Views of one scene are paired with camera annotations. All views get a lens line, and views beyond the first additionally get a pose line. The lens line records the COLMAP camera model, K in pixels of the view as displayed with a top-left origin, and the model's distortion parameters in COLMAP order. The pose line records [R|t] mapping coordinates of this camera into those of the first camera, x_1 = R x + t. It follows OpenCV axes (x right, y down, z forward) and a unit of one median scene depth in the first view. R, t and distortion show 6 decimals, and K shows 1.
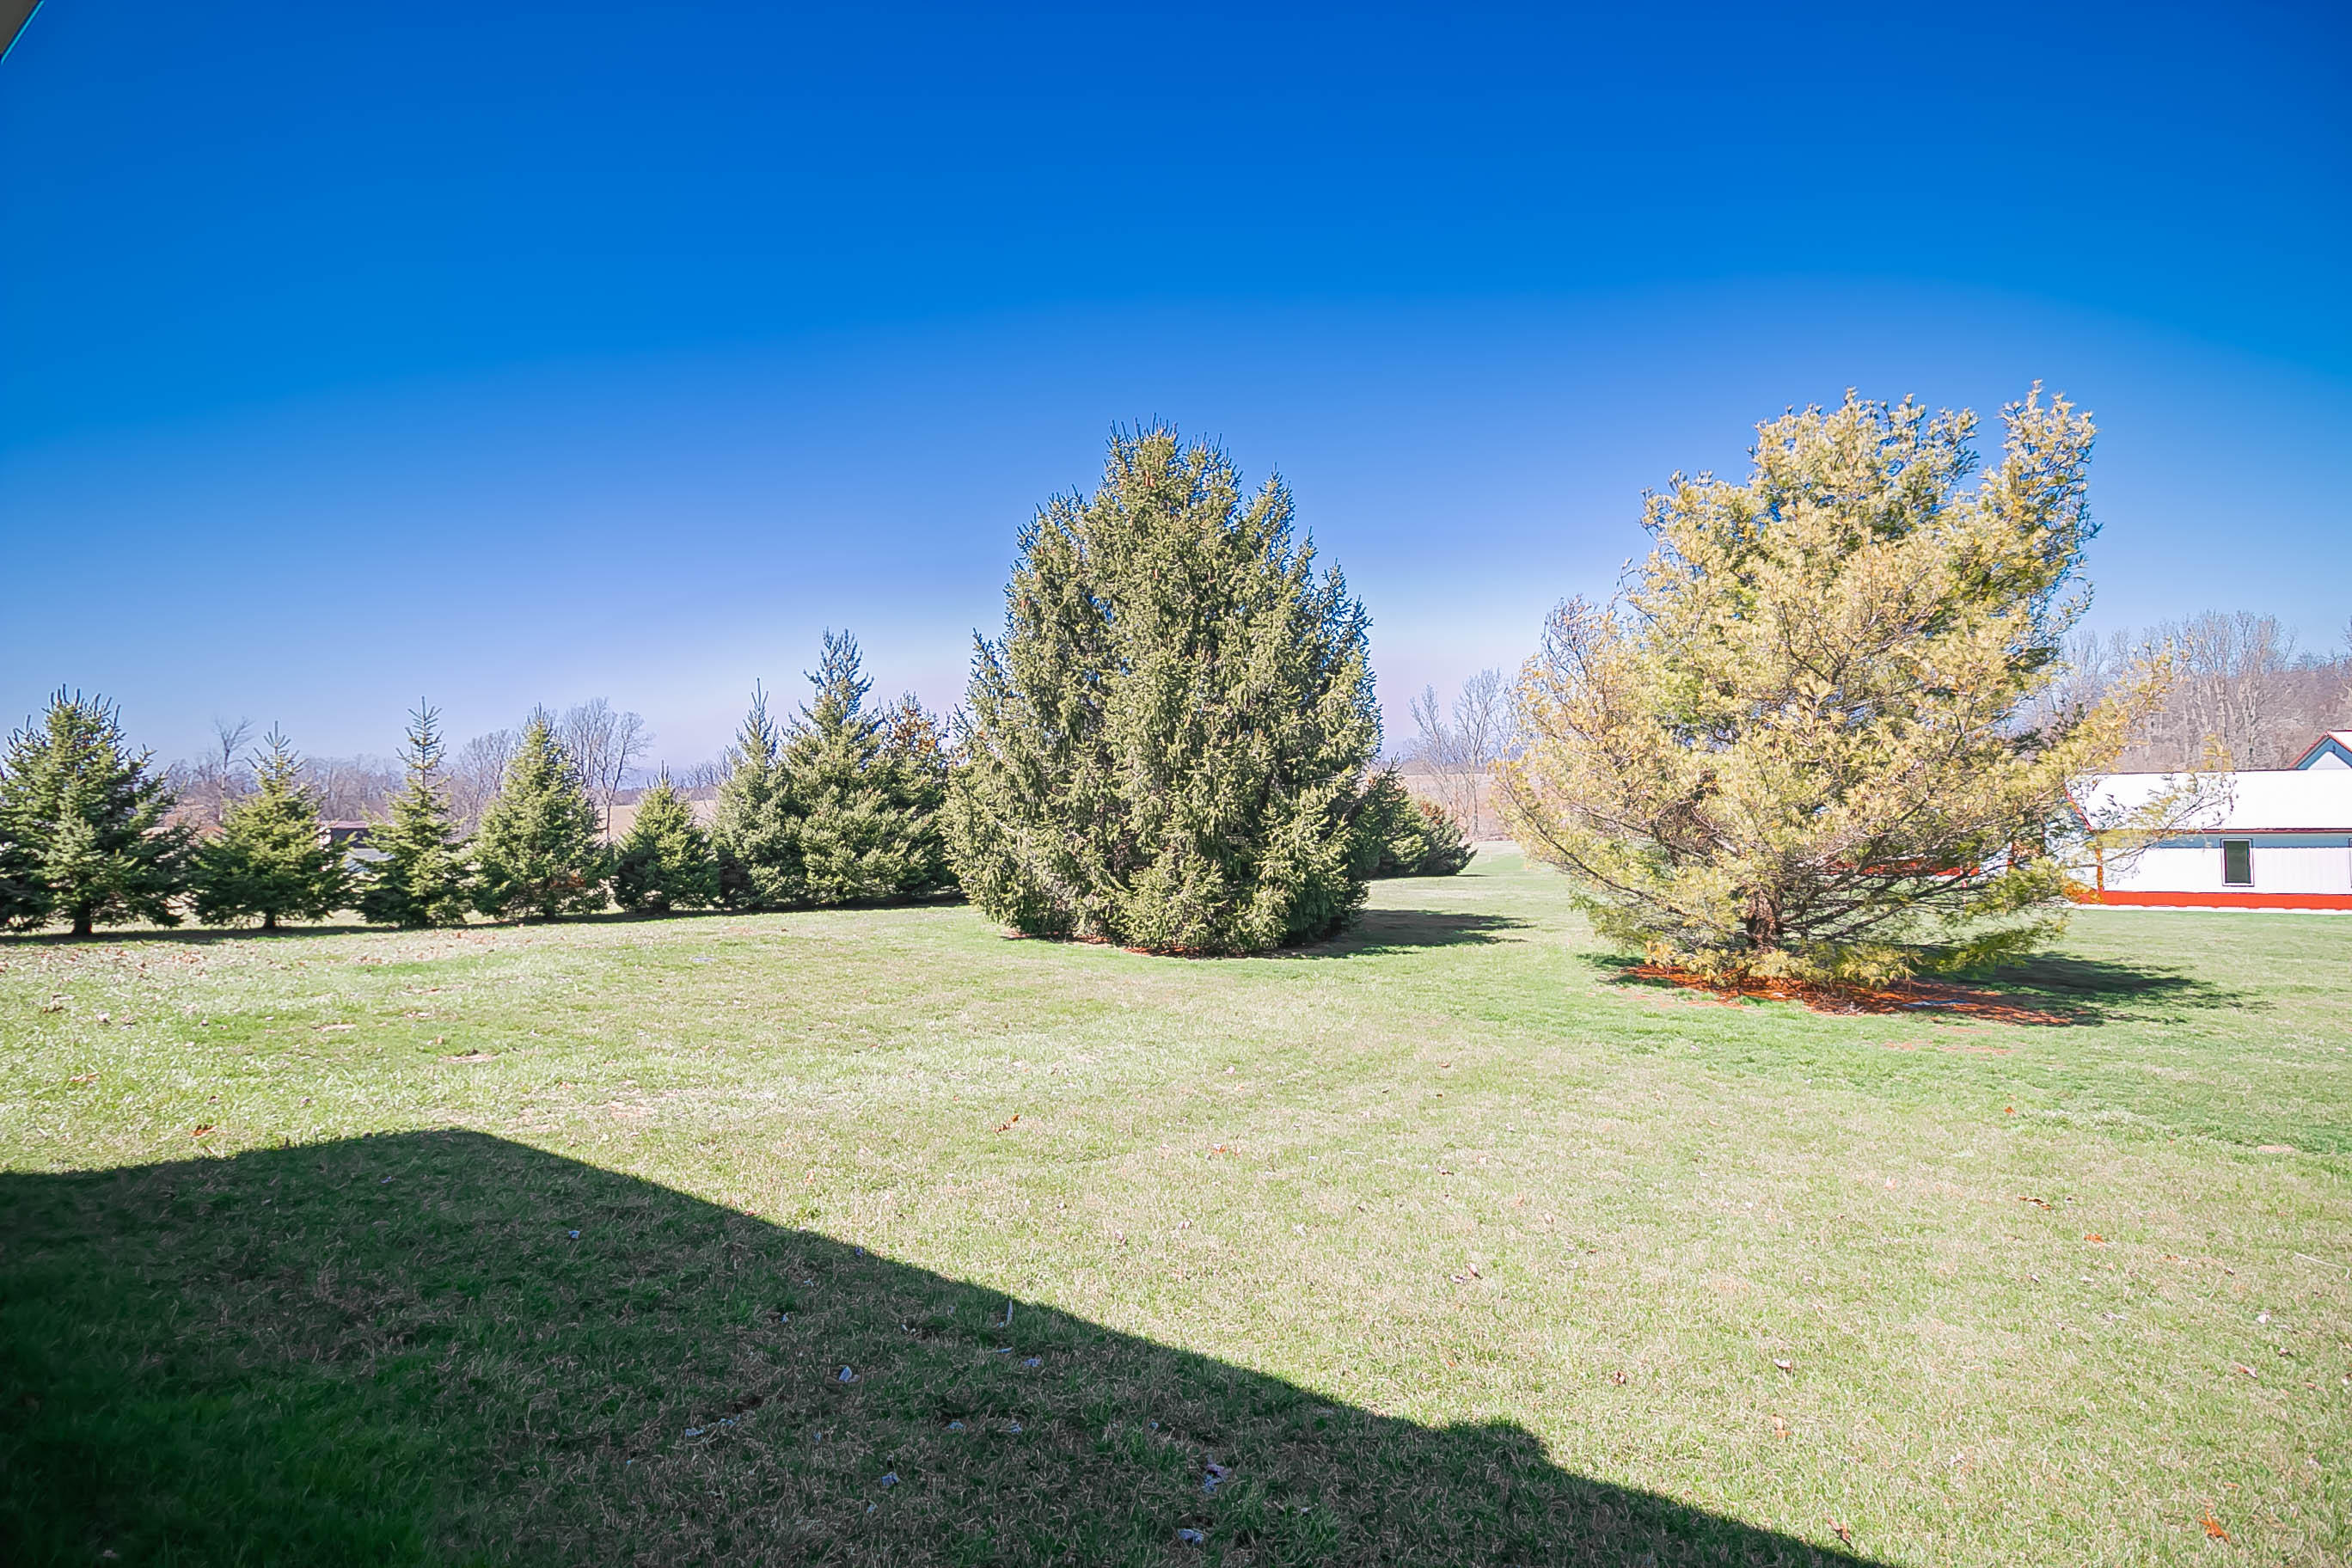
lens RADIAL K [[1077.1, 0, 1167.7], [0, 1077.1, 750.4], [0, 0, 1]] dist [-0.001277, -0.012672]
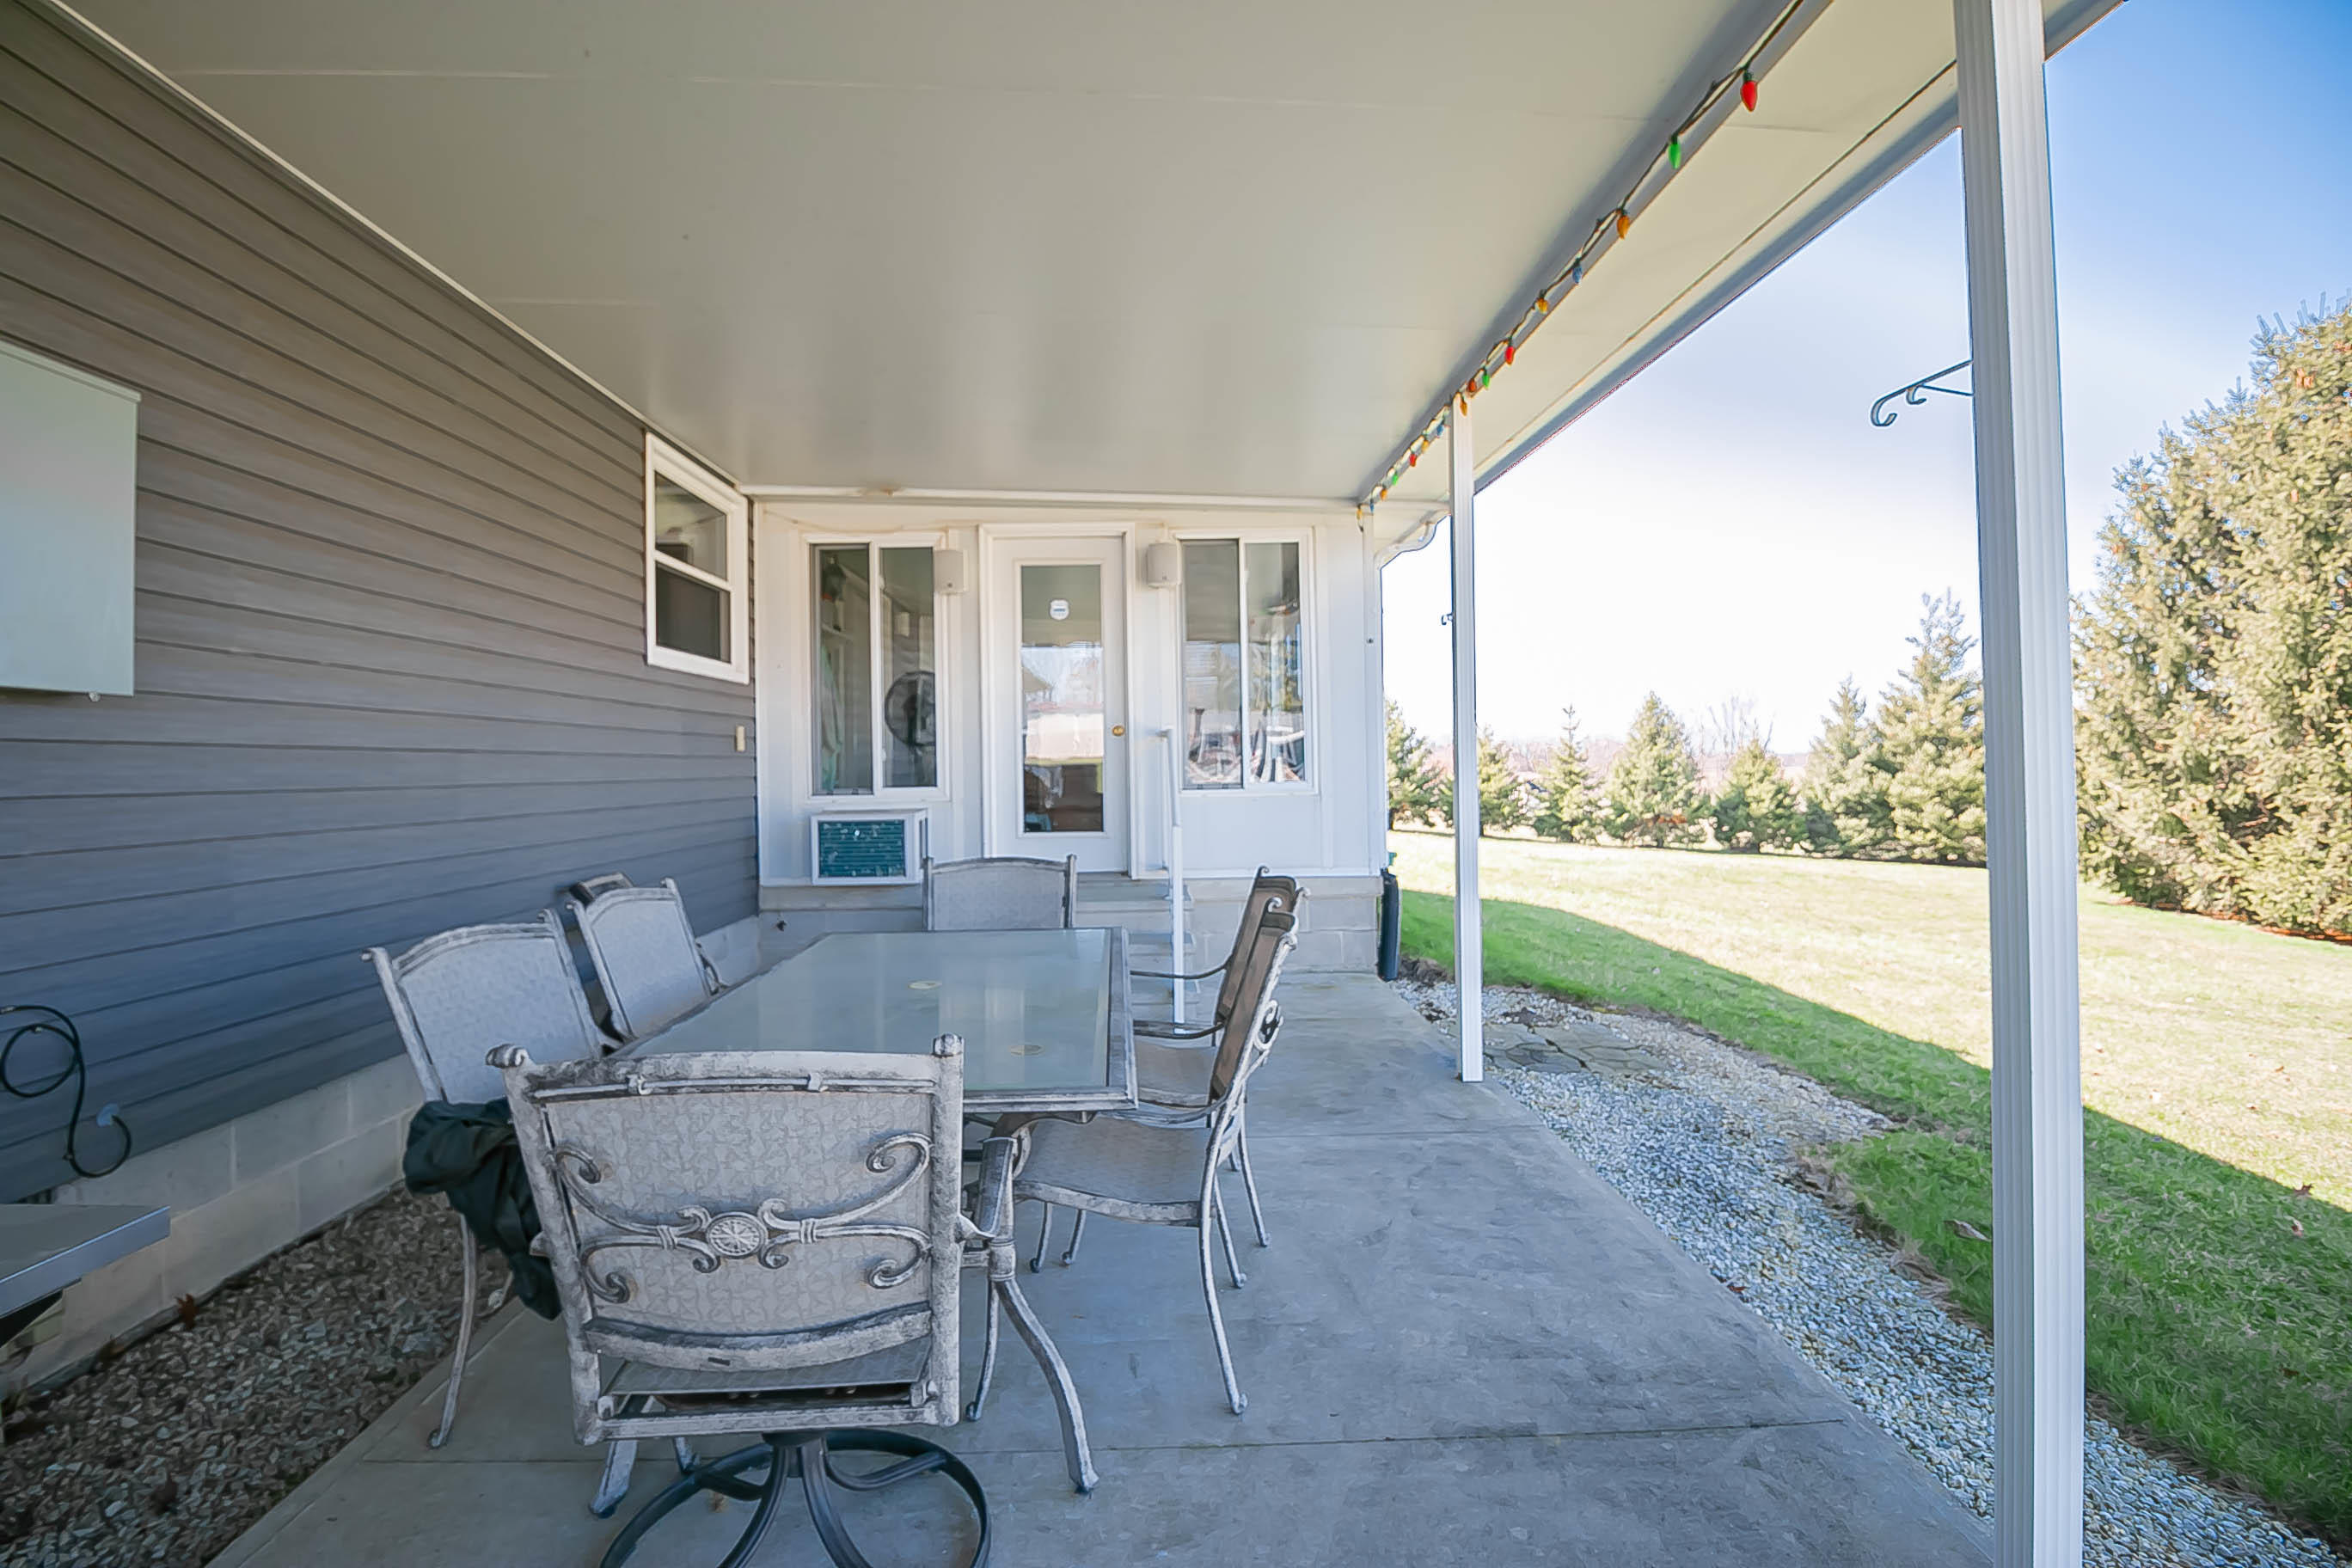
lens RADIAL K [[1077.1, 0, 1167.7], [0, 1077.1, 750.4], [0, 0, 1]] dist [-0.001277, -0.012672]
pose [[0.552791, 0.006574, -0.833294, 0.154322], [0.022200, 0.999498, 0.022612, 0.000199], [0.833024, -0.030999, 0.552367, -0.175258]]
